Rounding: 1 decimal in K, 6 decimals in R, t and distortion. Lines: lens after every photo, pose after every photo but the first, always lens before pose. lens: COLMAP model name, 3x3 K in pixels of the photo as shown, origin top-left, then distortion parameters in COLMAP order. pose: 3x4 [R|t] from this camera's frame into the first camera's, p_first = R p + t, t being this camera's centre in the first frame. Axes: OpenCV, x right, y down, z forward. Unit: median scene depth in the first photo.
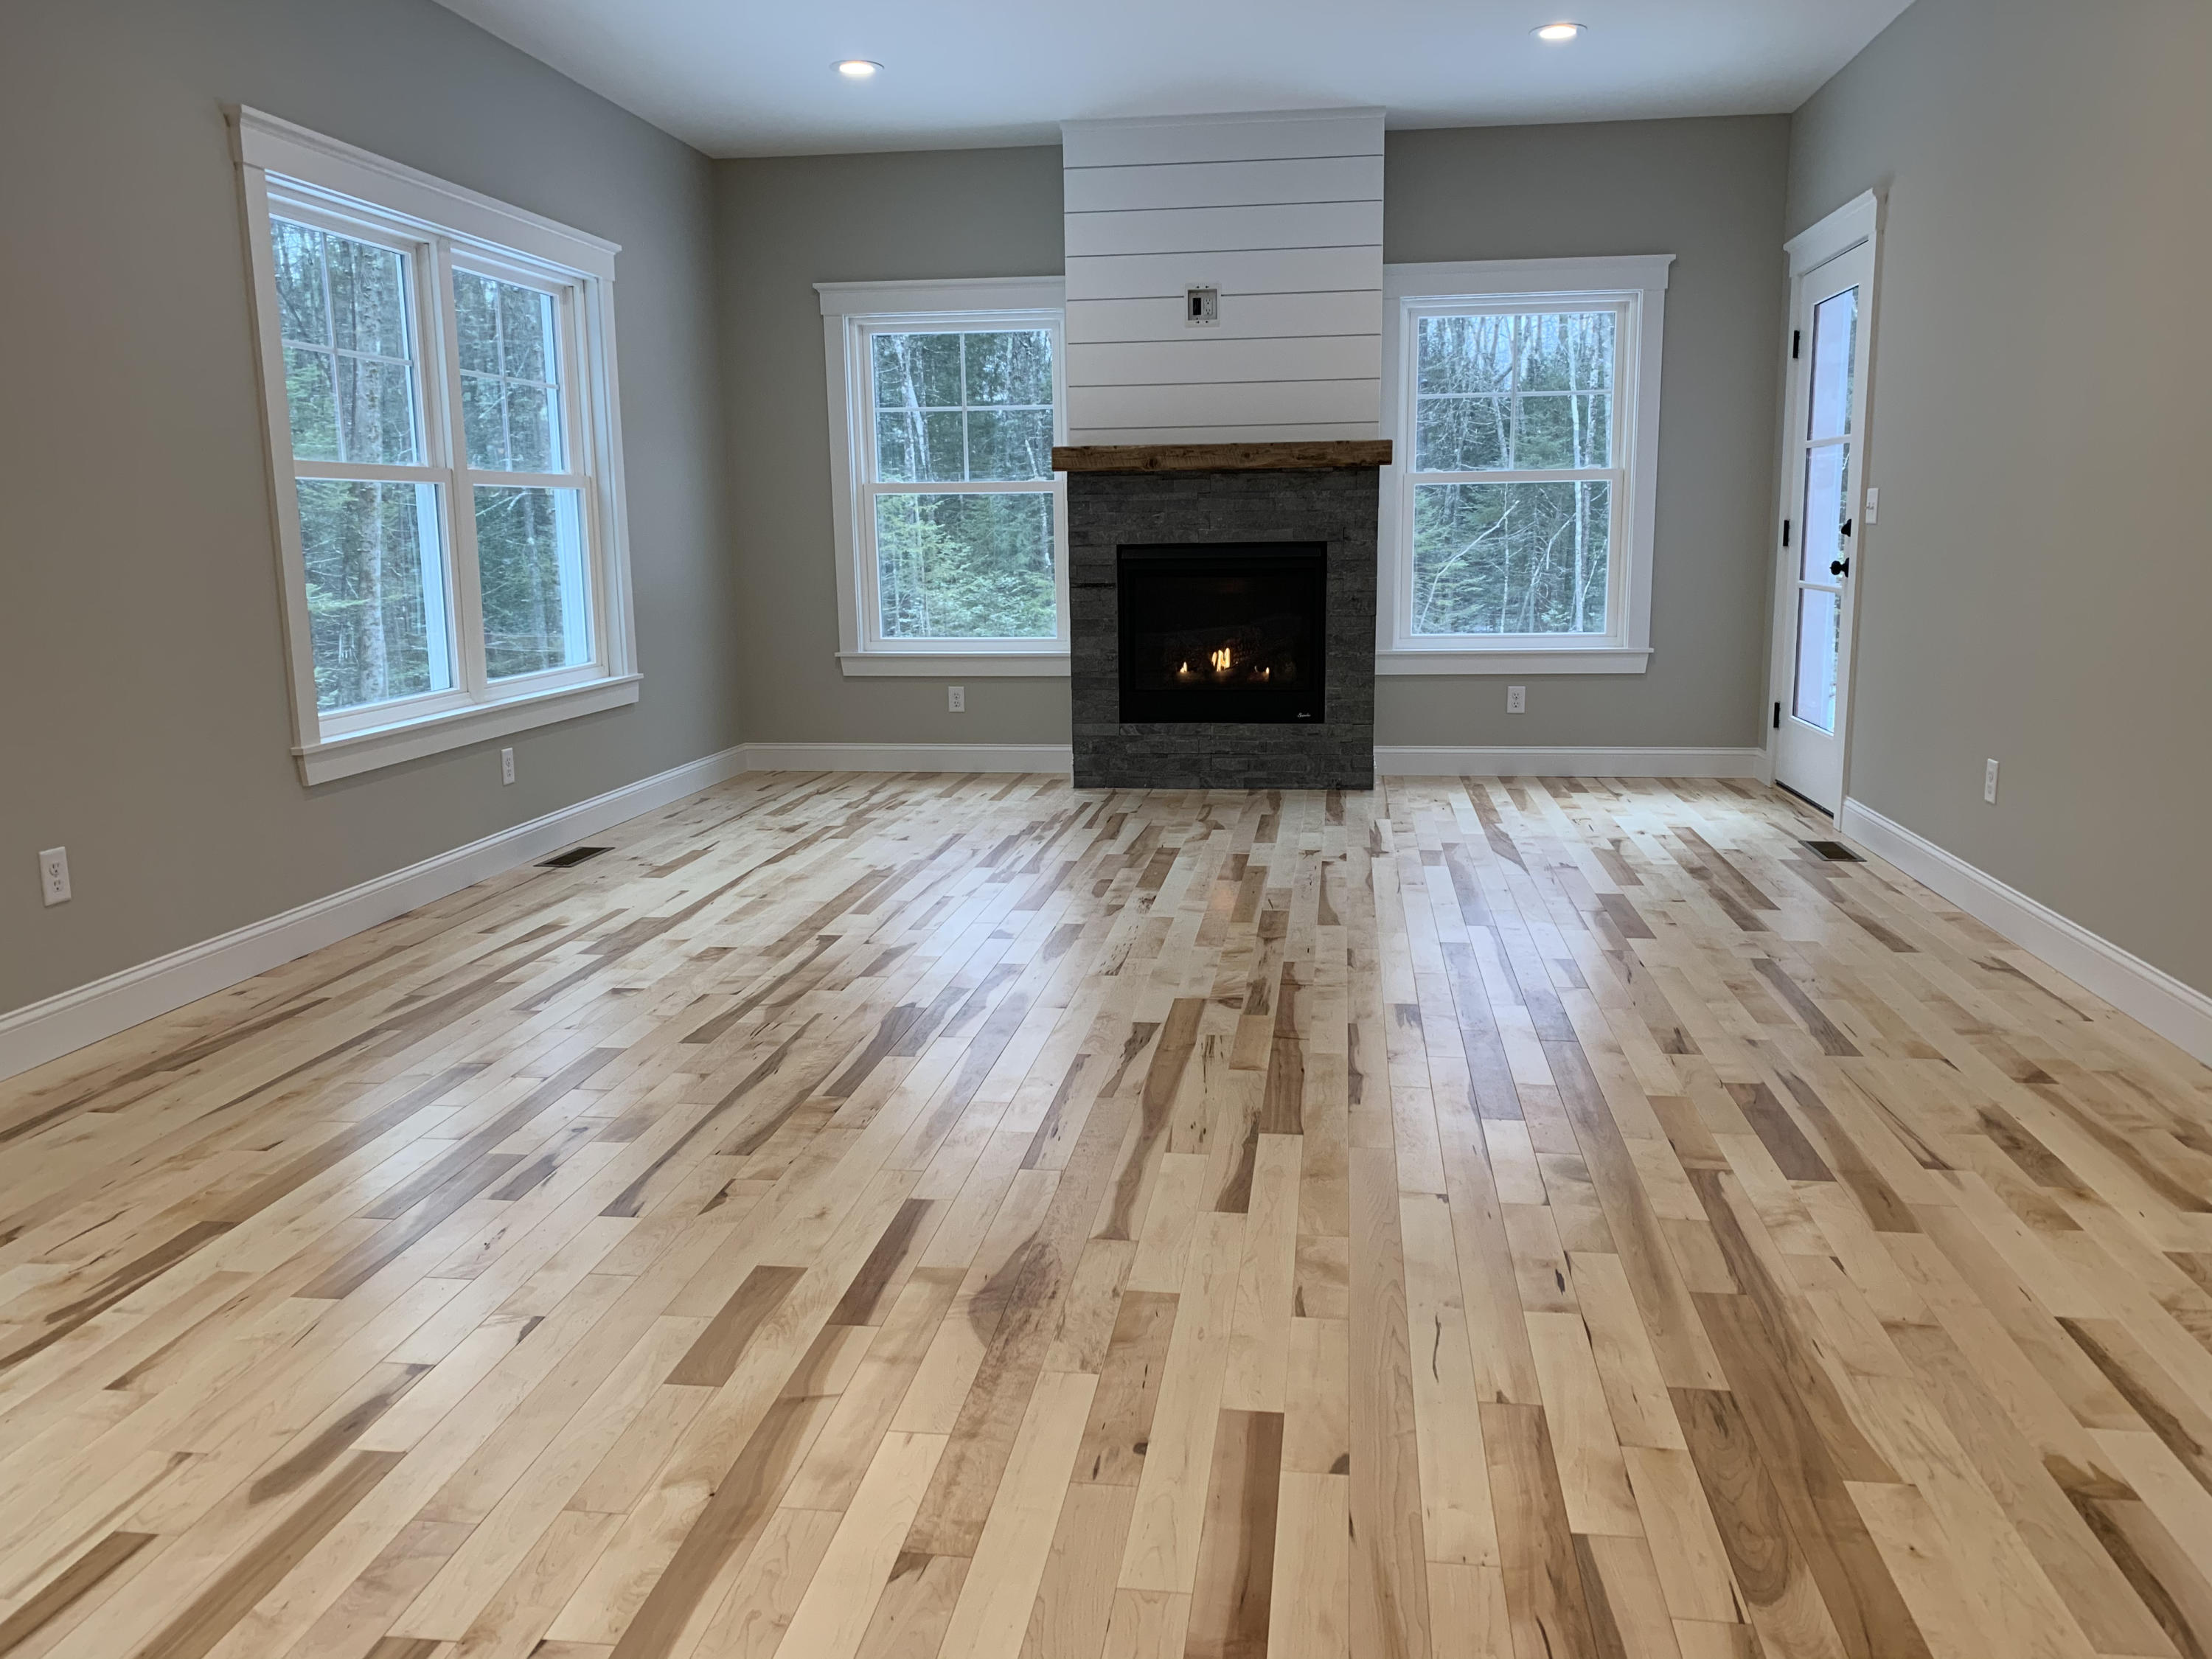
lens RADIAL K [[1672.1, 0, 1105.4], [0, 1672.1, 829.0], [0, 0, 1]] dist [0.021519, -0.015356]
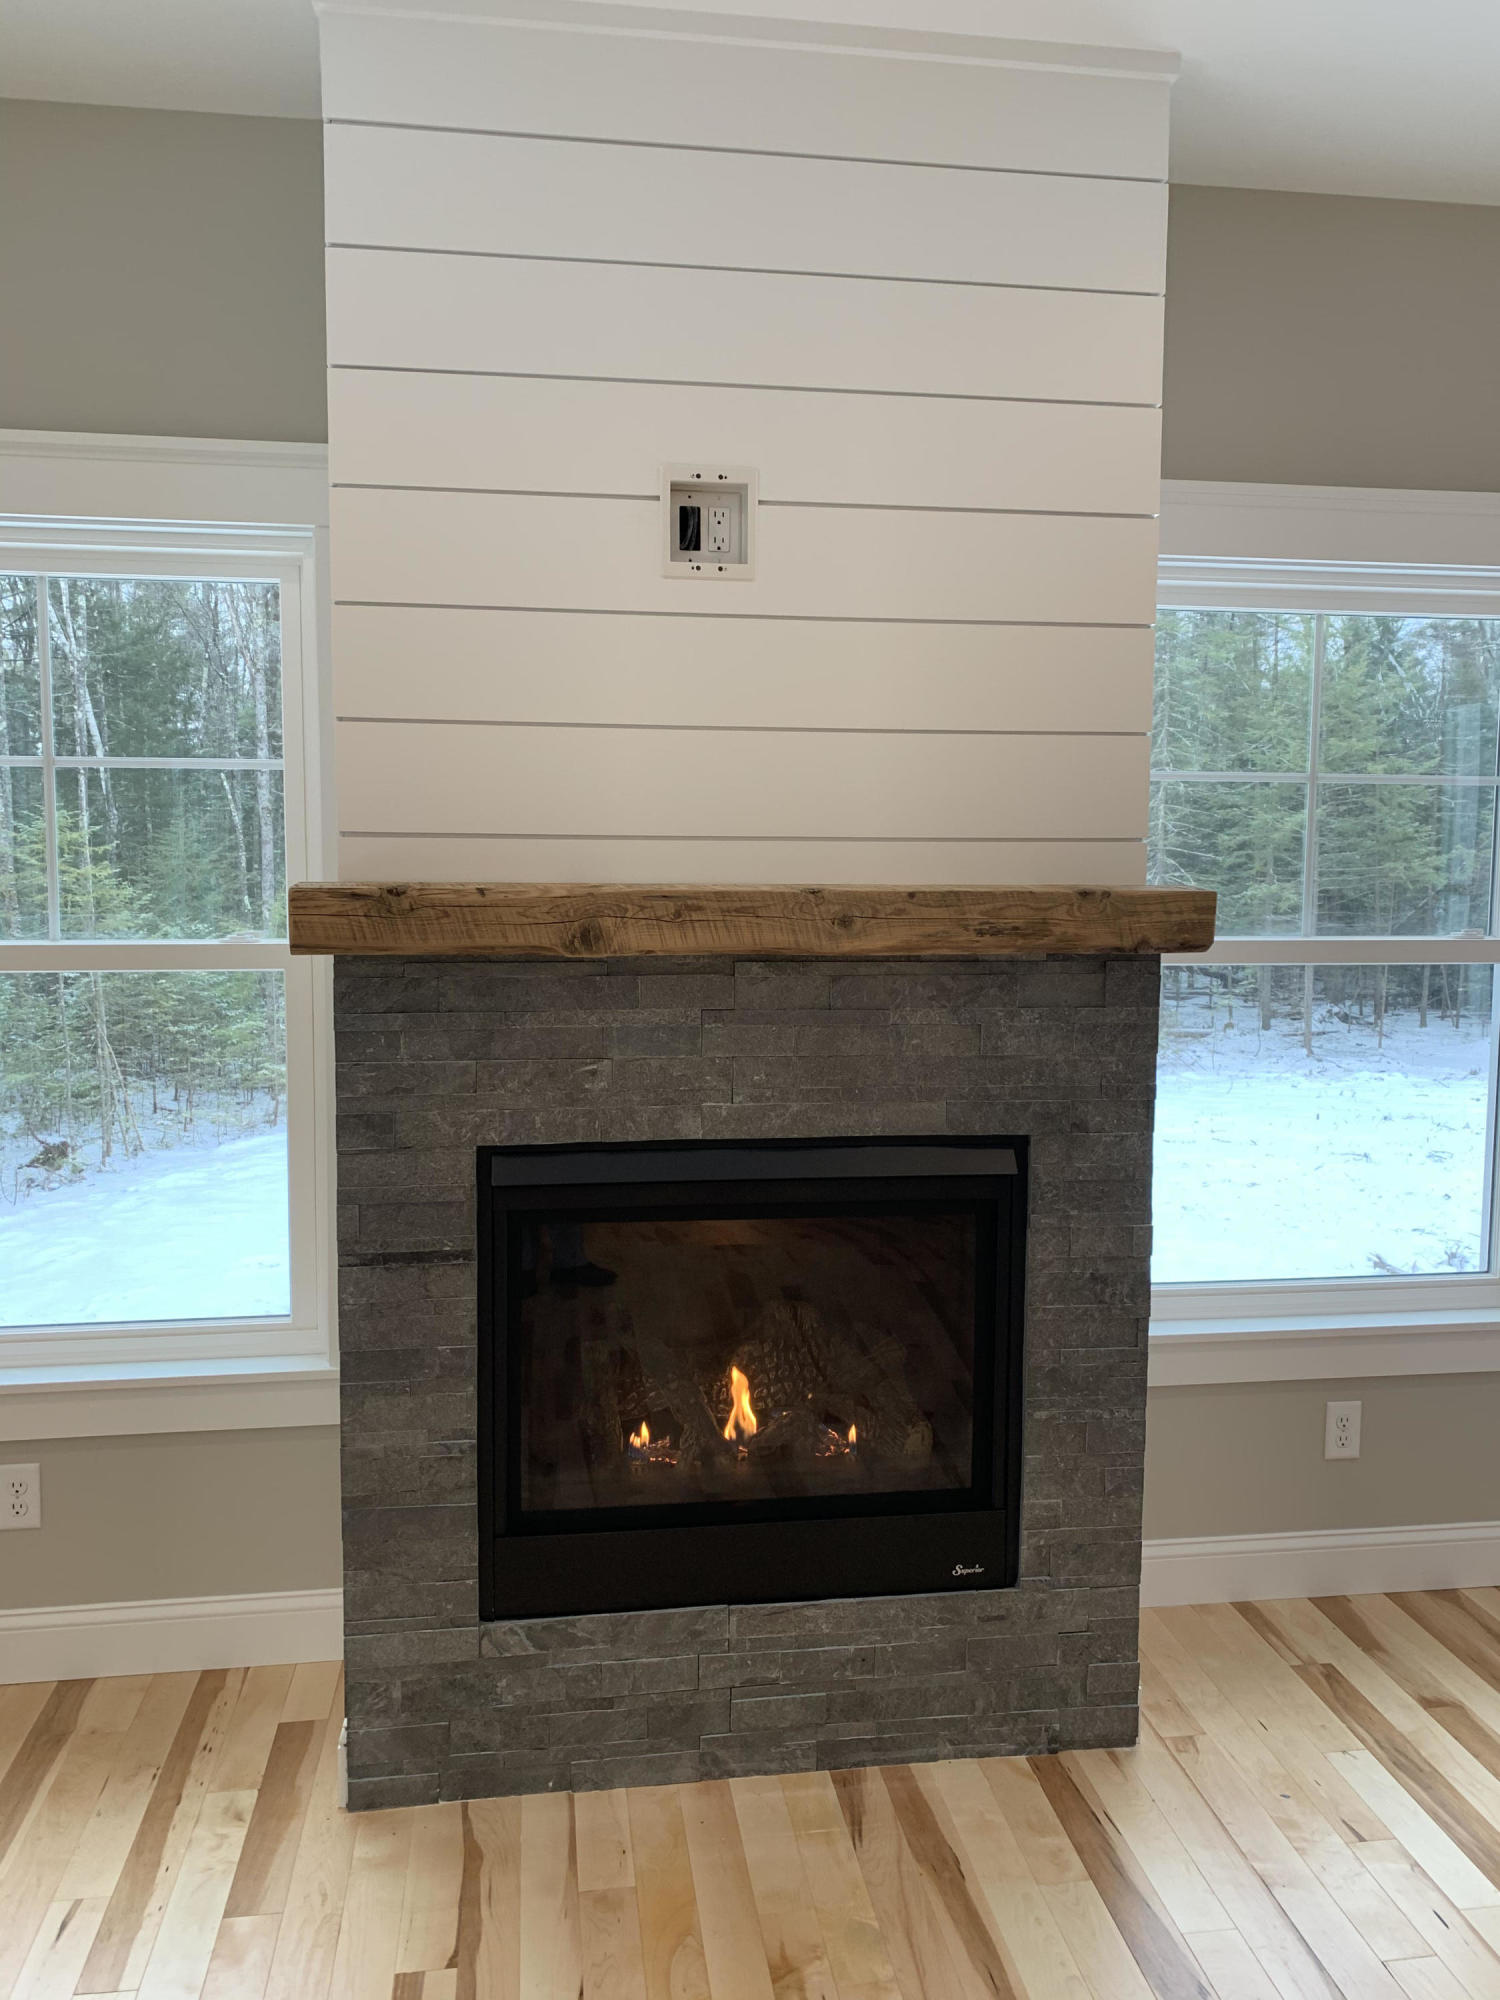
lens RADIAL K [[1511.8, 0, 778.5], [0, 1511.8, 959.2], [0, 0, 1]] dist [0.021519, -0.015356]
pose [[0.953860, 0.000121, 0.300253, -0.029493], [0.032613, 0.994042, -0.104007, -0.174826], [-0.298476, 0.109000, 0.948172, 0.666248]]
